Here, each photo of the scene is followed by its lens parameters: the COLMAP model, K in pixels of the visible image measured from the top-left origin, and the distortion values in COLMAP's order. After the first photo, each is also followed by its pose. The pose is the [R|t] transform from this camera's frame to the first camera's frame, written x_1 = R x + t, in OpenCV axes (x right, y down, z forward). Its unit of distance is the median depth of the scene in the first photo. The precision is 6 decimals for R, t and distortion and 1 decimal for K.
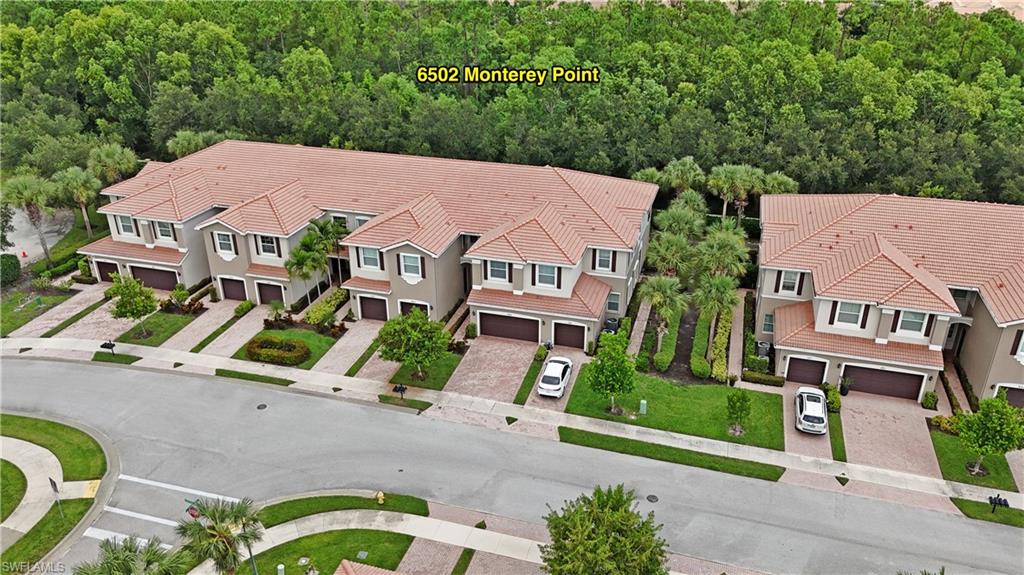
lens RADIAL K [[757.6, 0, 512.0], [0, 757.6, 287.5], [0, 0, 1]] dist [0.066225, -0.067377]
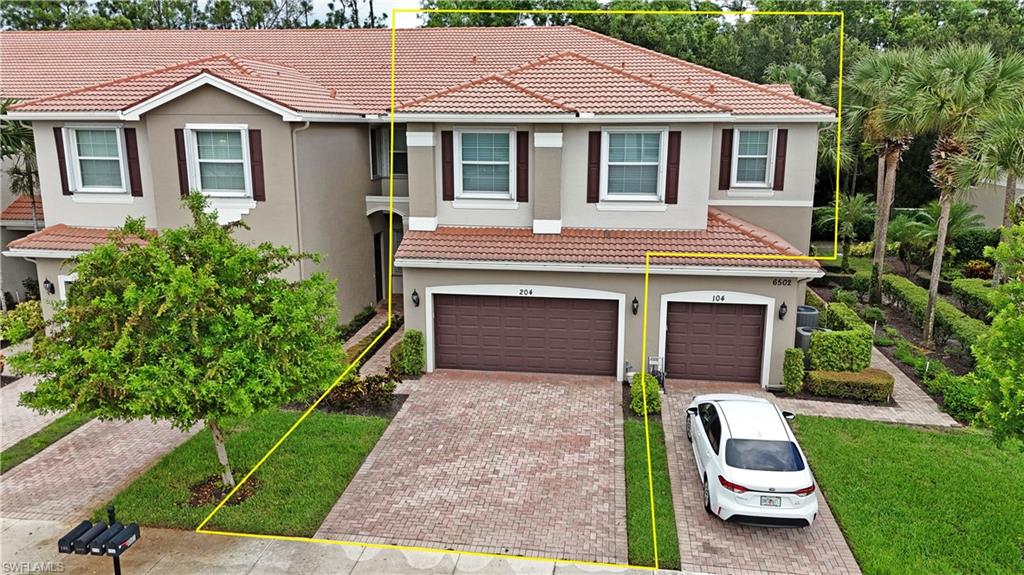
lens RADIAL K [[757.6, 0, 512.0], [0, 757.6, 287.5], [0, 0, 1]] dist [0.066225, -0.067377]
pose [[0.987927, -0.026140, 0.152697, -0.059192], [0.060427, 0.972610, -0.224451, 0.106145], [-0.142647, 0.230968, 0.962448, 0.668501]]
